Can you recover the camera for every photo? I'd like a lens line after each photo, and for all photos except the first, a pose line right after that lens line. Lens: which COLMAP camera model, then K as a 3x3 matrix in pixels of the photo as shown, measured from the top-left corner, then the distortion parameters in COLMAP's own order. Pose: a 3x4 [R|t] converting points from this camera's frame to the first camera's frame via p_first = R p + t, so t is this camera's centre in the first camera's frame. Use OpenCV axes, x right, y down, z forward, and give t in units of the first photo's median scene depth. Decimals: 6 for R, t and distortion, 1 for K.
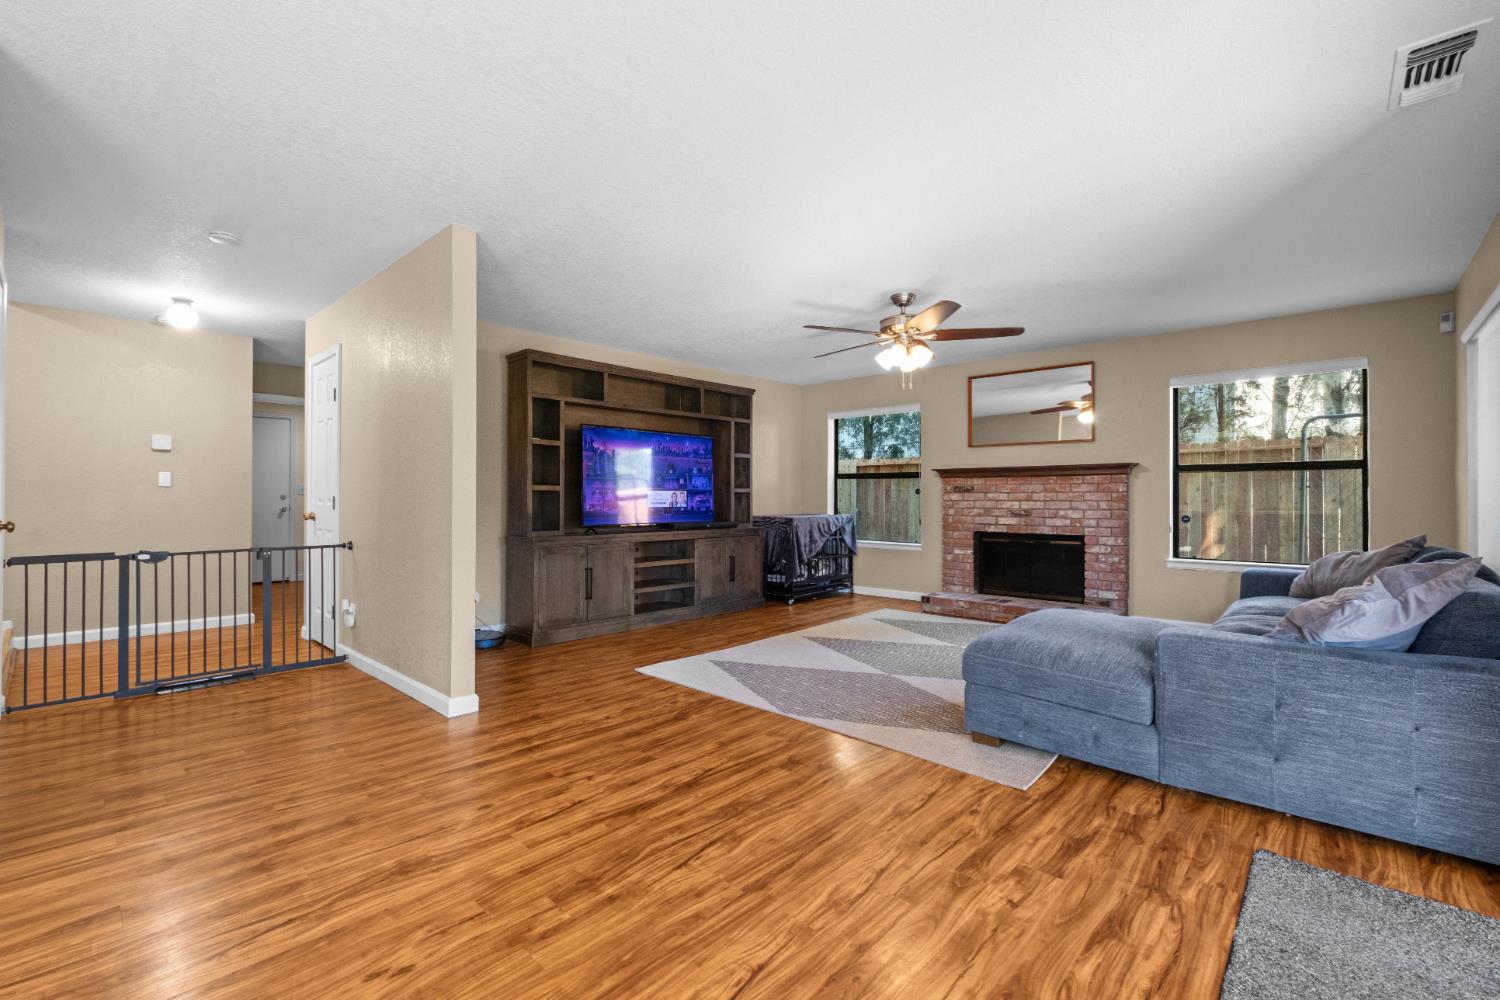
lens RADIAL K [[652.7, 0, 752.2], [0, 652.7, 492.1], [0, 0, 1]] dist [-0.003546, -0.000610]
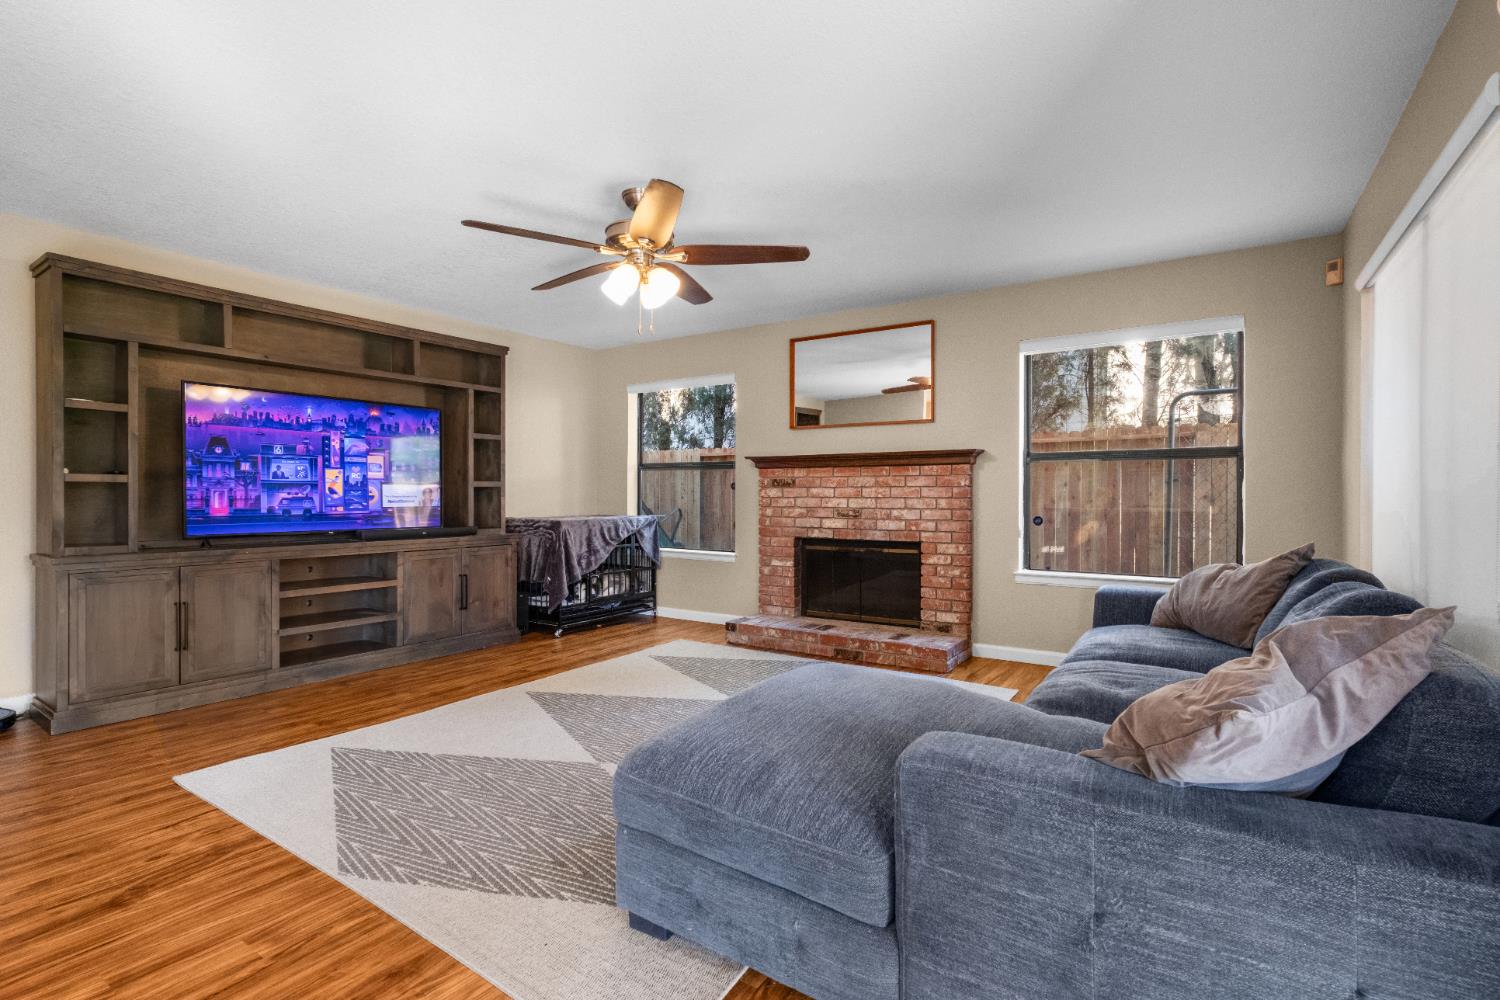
lens RADIAL K [[698.6, 0, 755.9], [0, 698.6, 495.5], [0, 0, 1]] dist [-0.001931, -0.000055]
pose [[0.987635, -0.000248, 0.156768, 0.179926], [-0.001341, 0.999949, 0.010033, 0.002341], [-0.156763, -0.010119, 0.987584, 0.200374]]
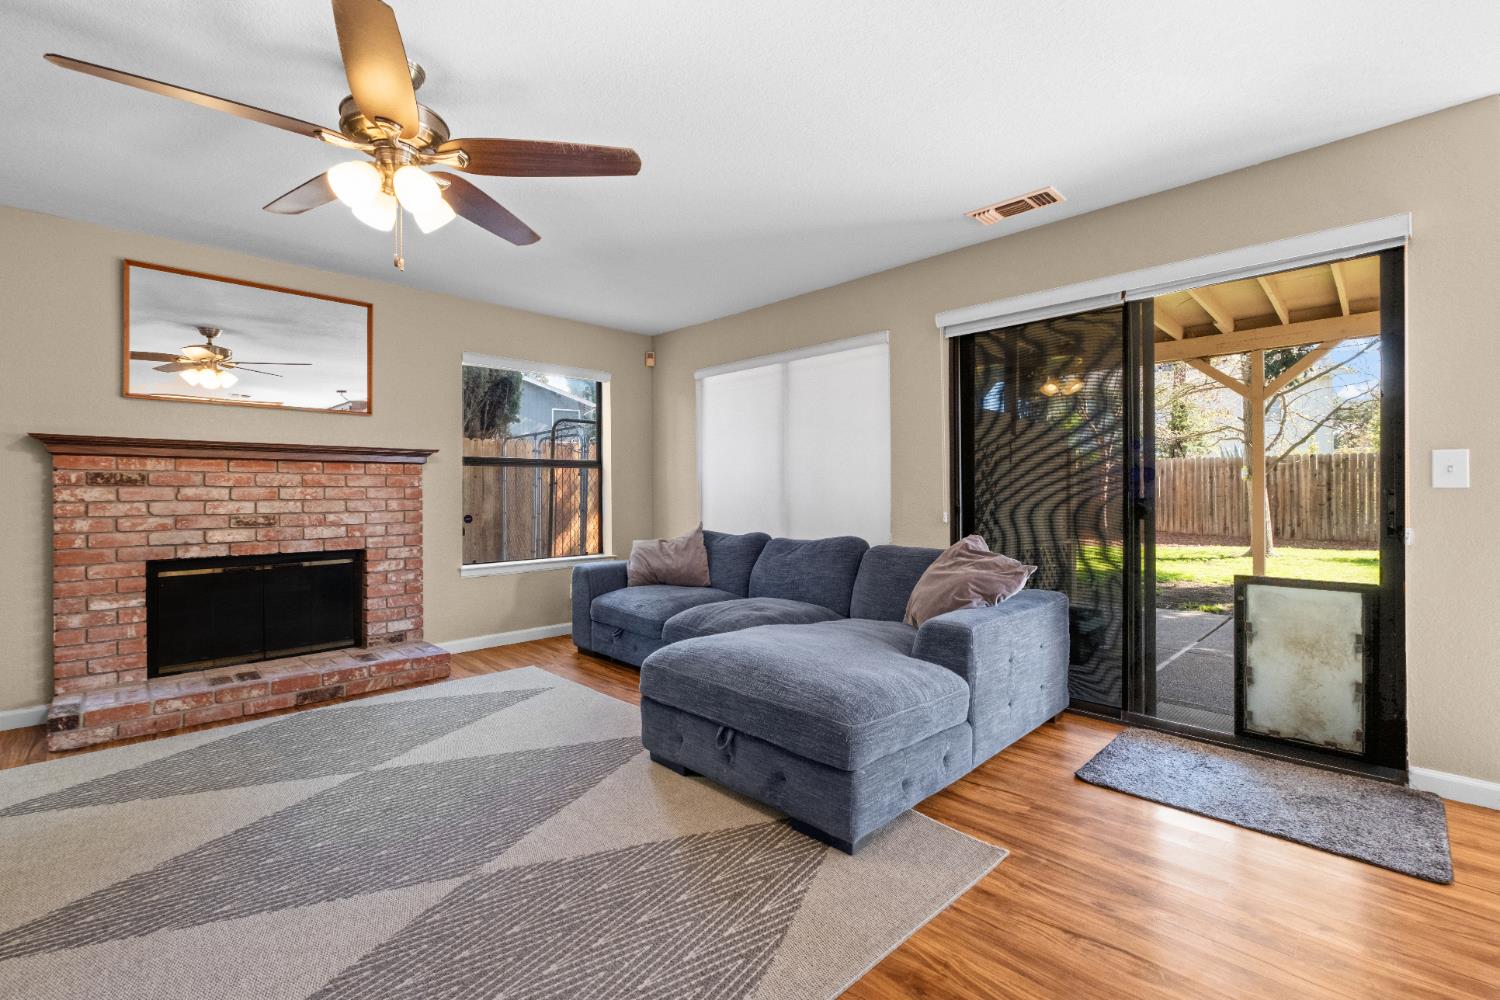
lens RADIAL K [[652.7, 0, 752.2], [0, 652.7, 492.1], [0, 0, 1]] dist [-0.003546, -0.000610]
pose [[0.043673, 0.000464, 0.999046, -0.172929], [-0.003651, 0.999993, -0.000305, 0.004229], [-0.999039, -0.003634, 0.043675, 0.549585]]
